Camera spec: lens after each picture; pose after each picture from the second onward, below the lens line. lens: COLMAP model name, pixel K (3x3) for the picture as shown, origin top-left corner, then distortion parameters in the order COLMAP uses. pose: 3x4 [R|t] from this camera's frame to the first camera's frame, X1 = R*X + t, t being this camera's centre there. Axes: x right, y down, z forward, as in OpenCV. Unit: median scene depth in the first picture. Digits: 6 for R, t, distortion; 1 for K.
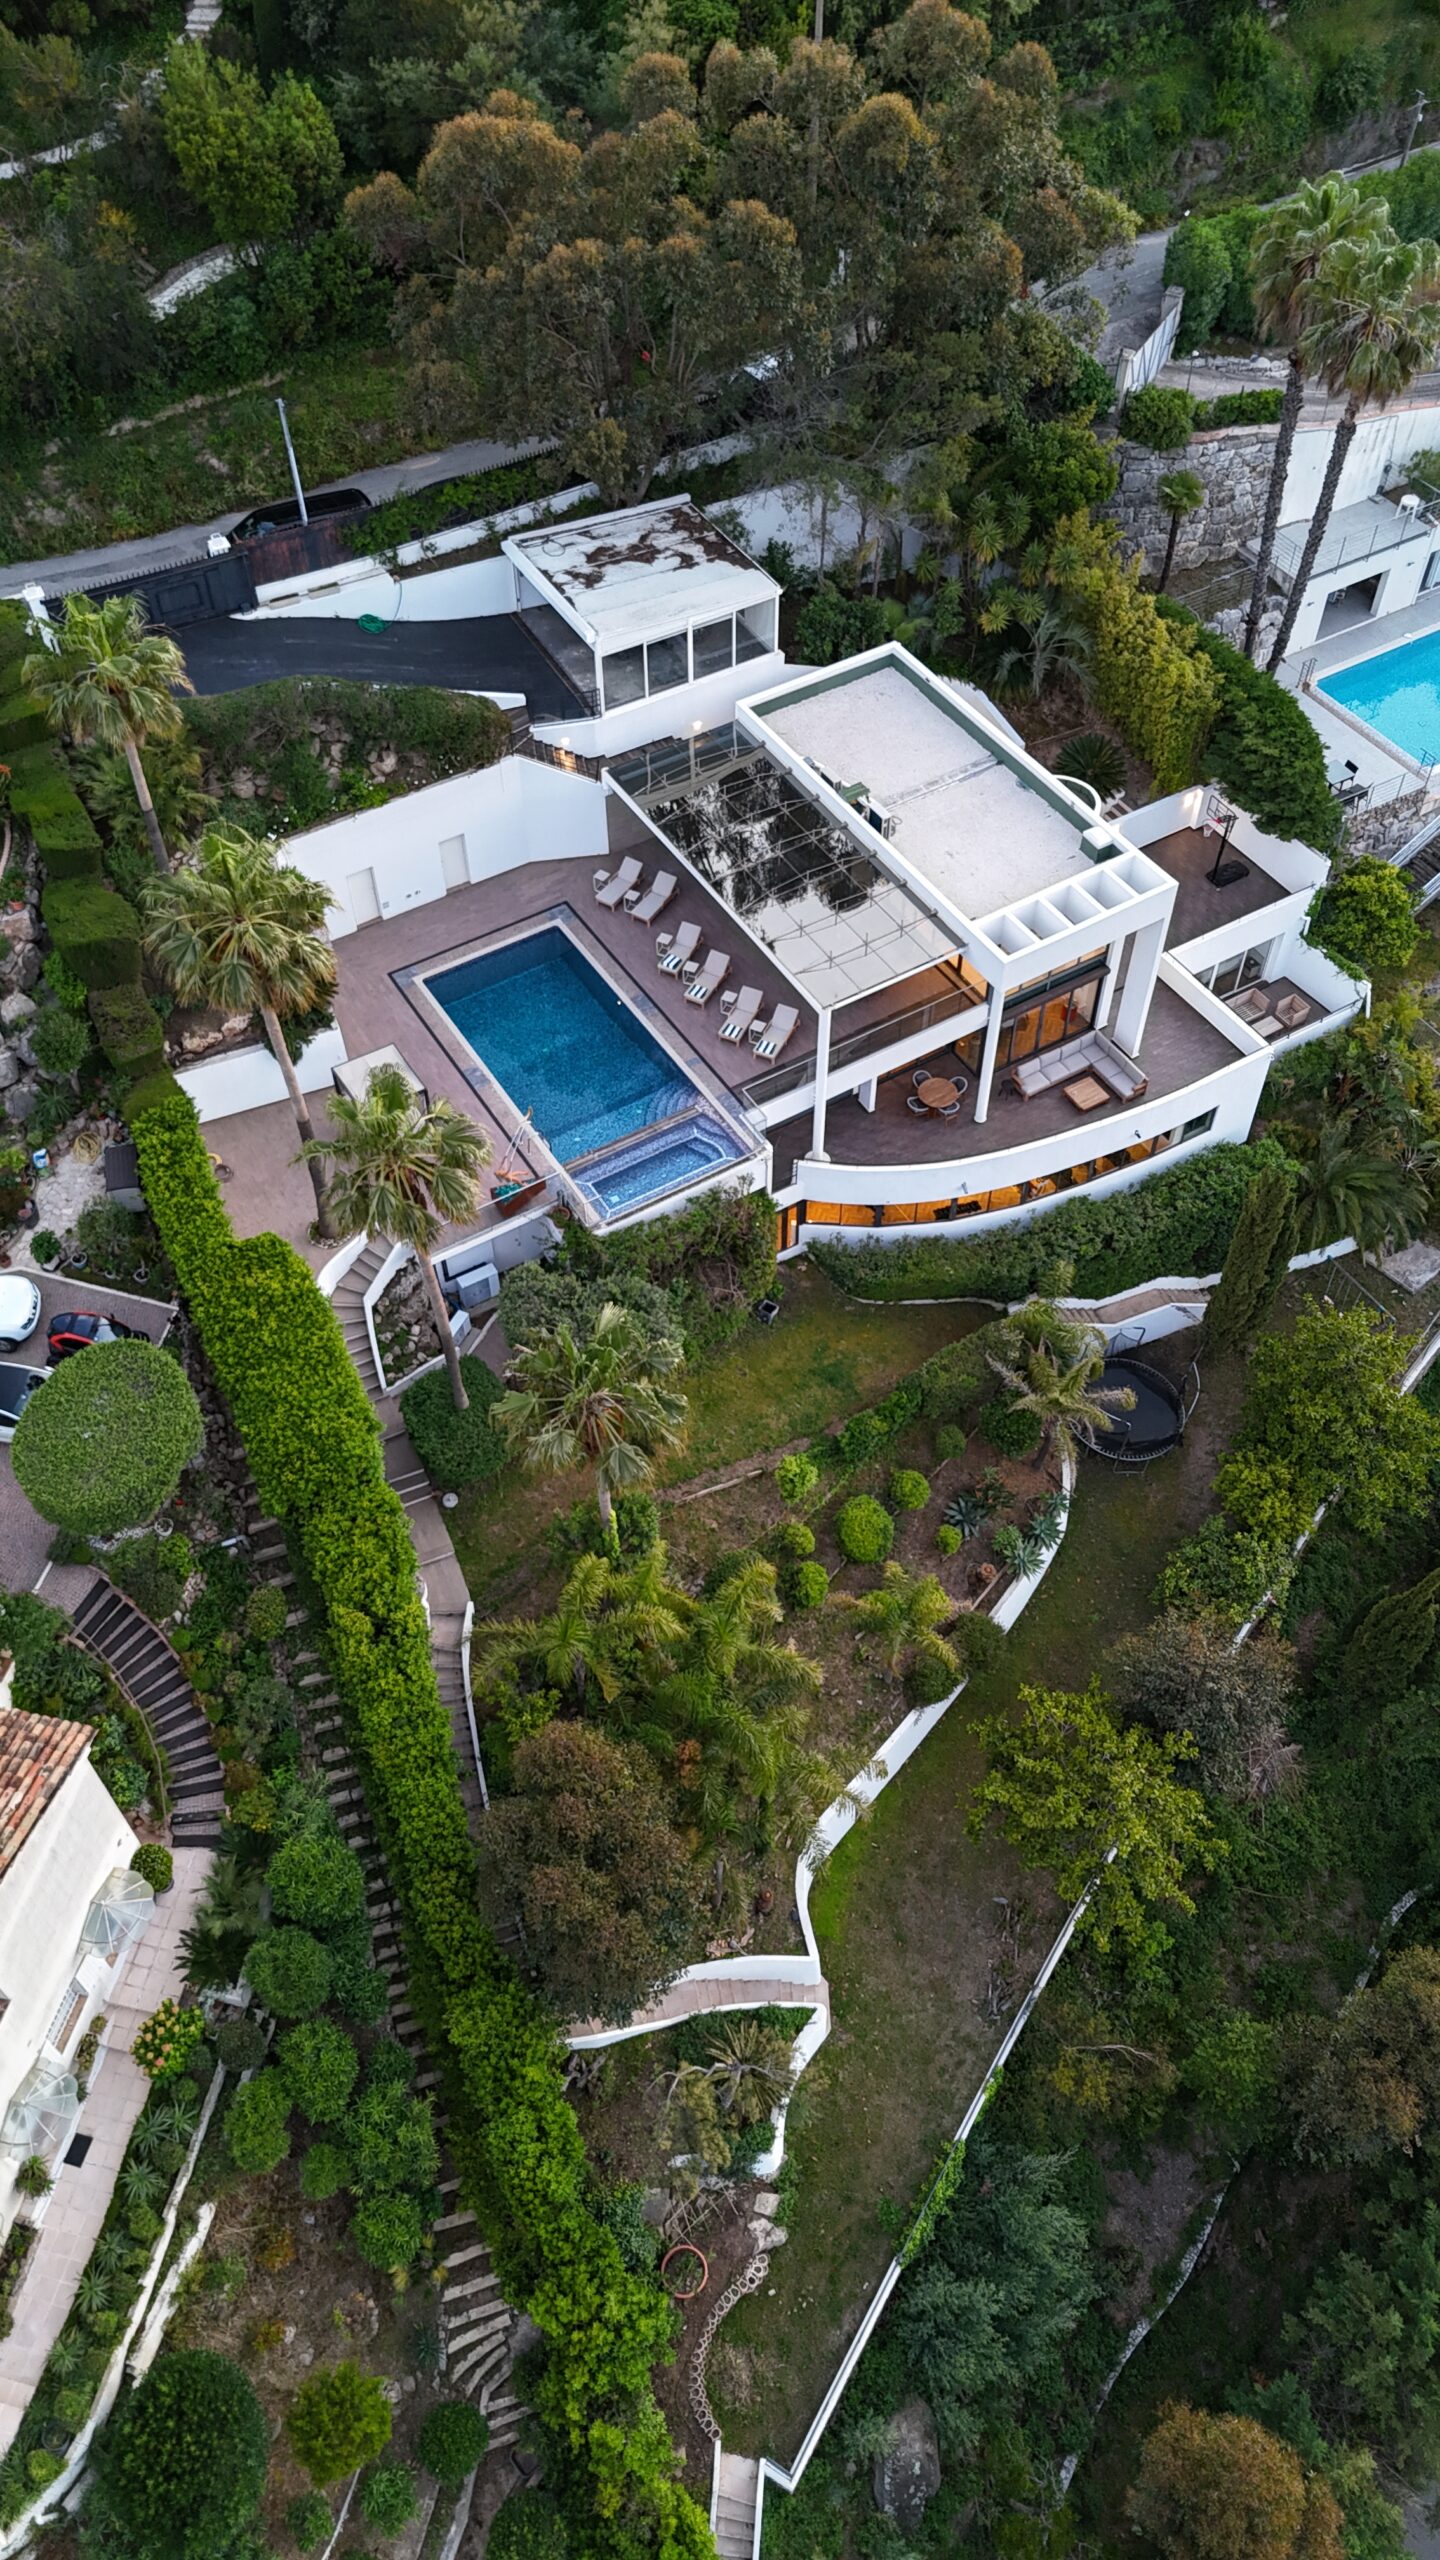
lens RADIAL K [[1882.7, 0, 716.0], [0, 1882.7, 1276.7], [0, 0, 1]] dist [0.088740, -0.087334]
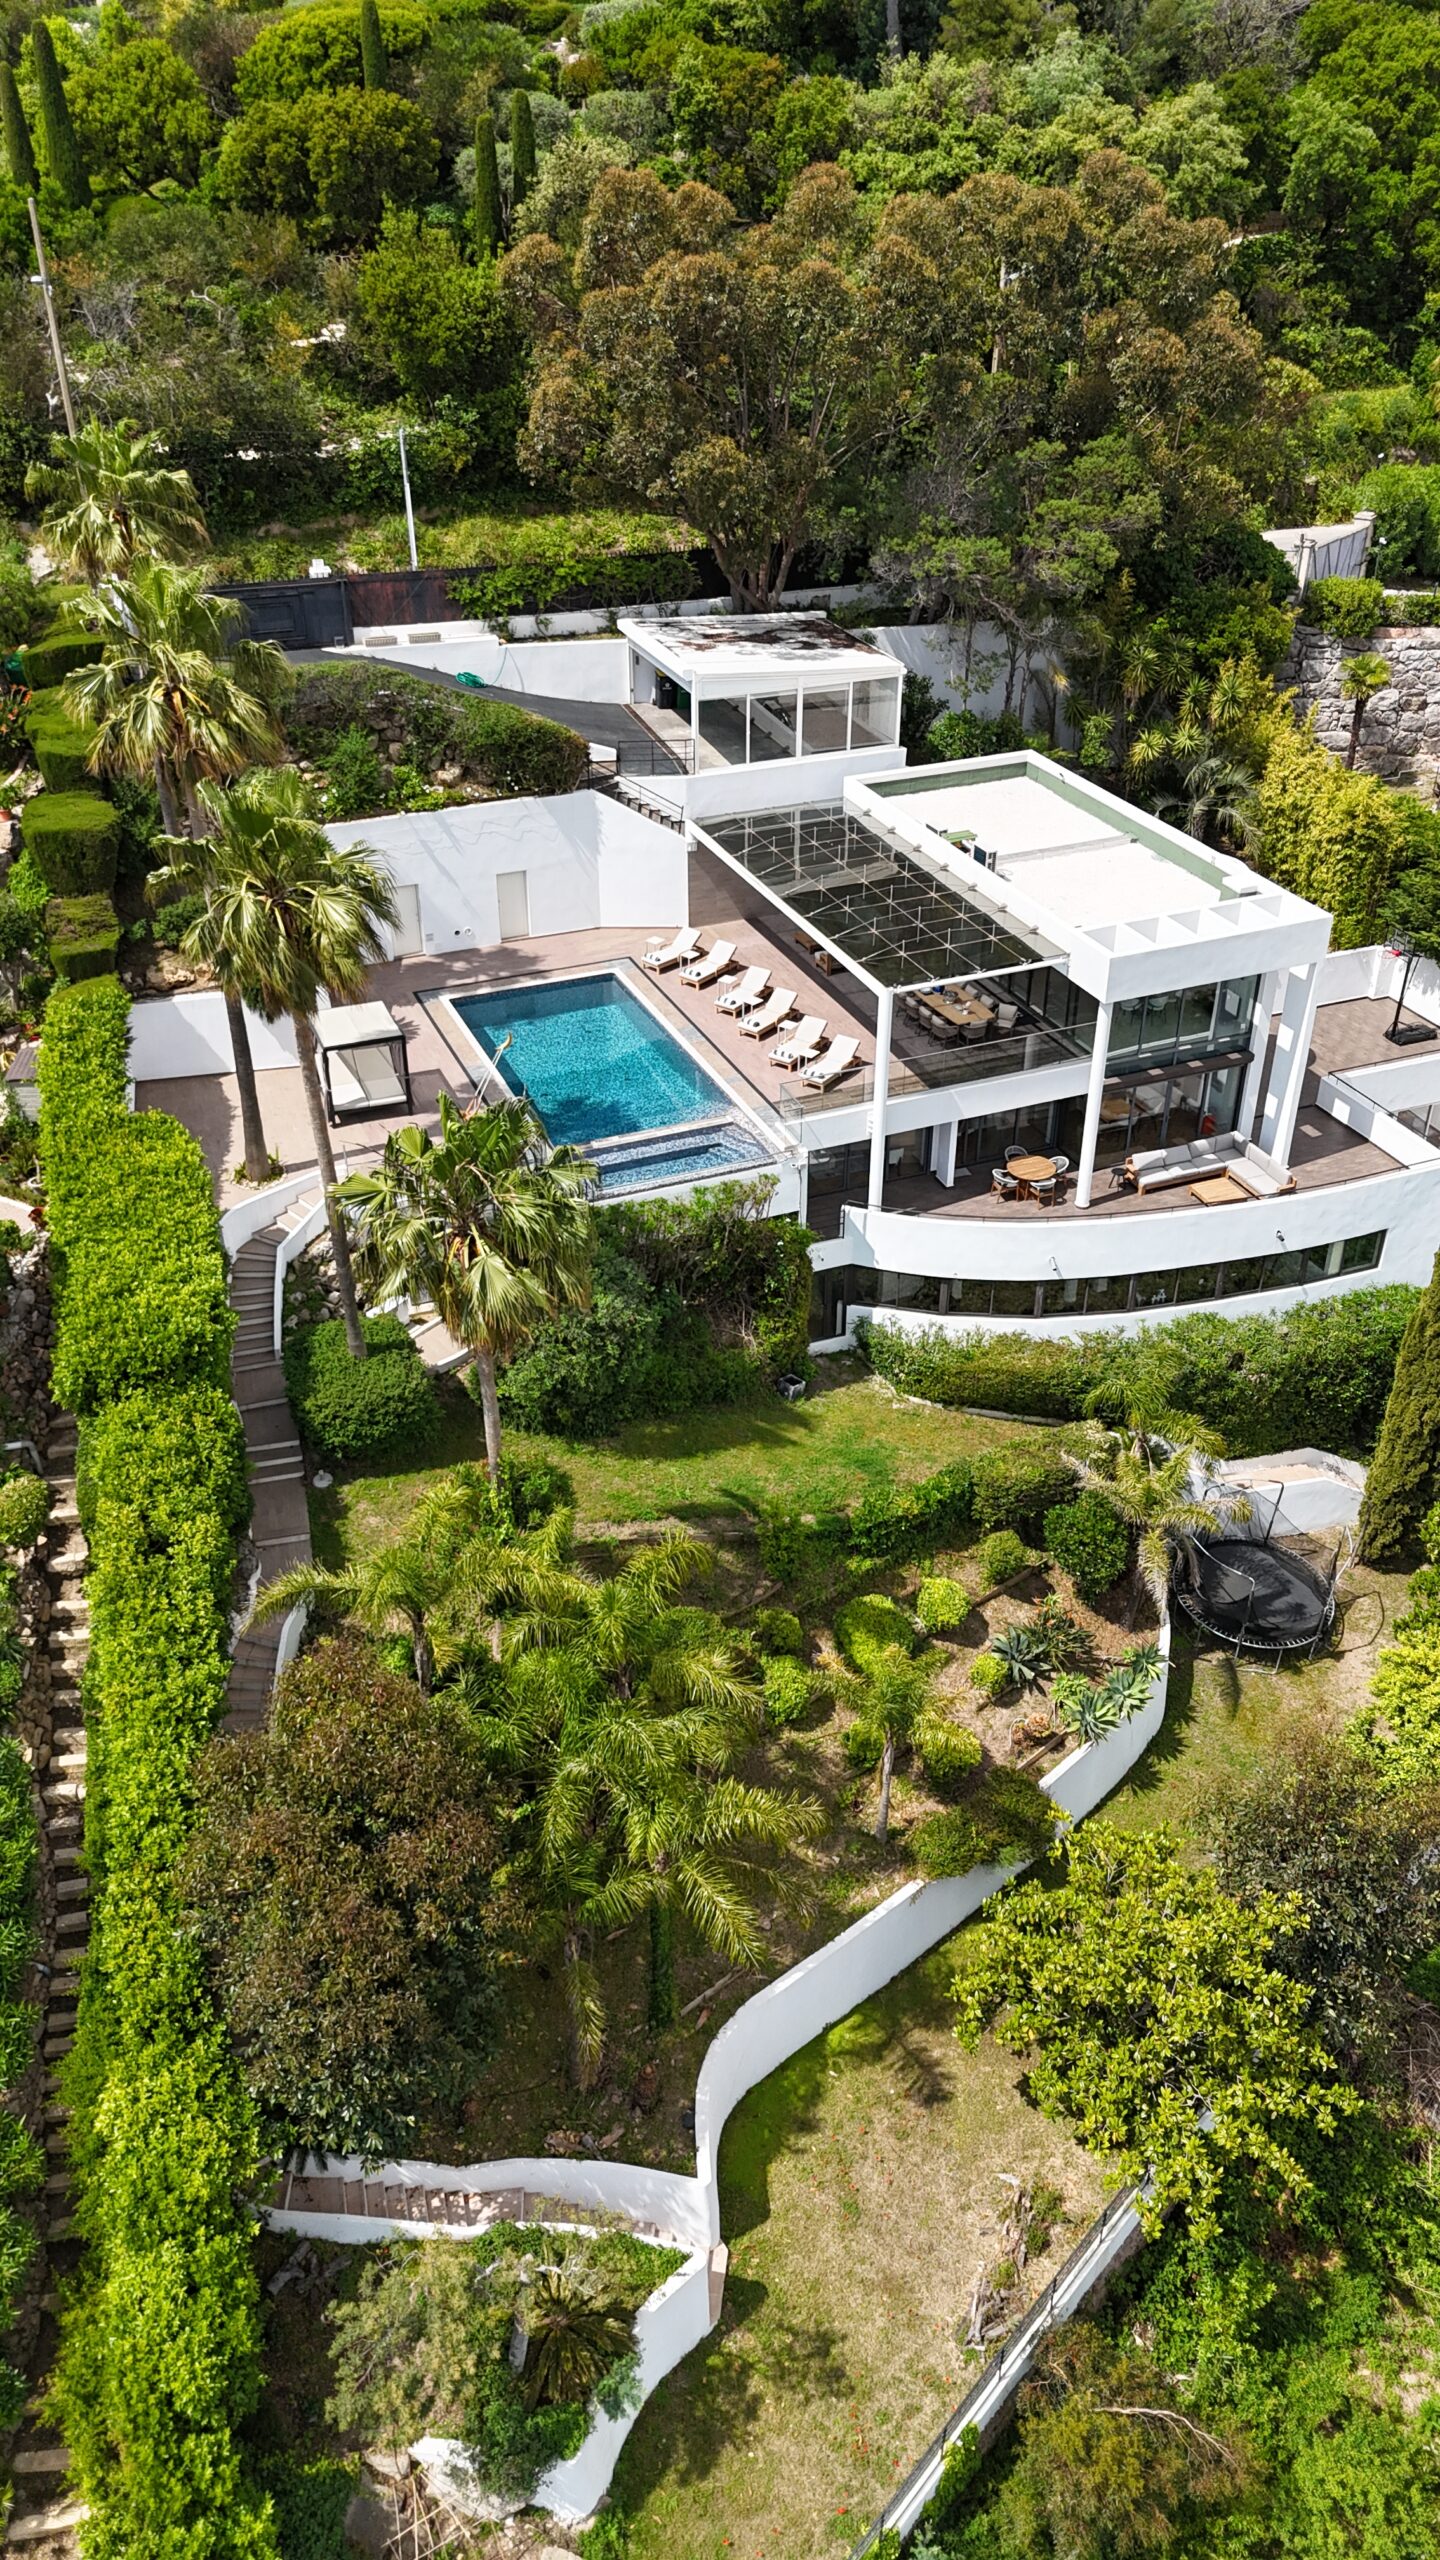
lens RADIAL K [[1883.5, 0, 715.9], [0, 1883.5, 1270.0], [0, 0, 1]] dist [0.098734, -0.134208]
pose [[0.987101, 0.090945, -0.131760, 0.092984], [-0.128480, 0.941021, -0.313006, 0.217351], [0.095523, 0.325897, 0.940567, 0.222660]]
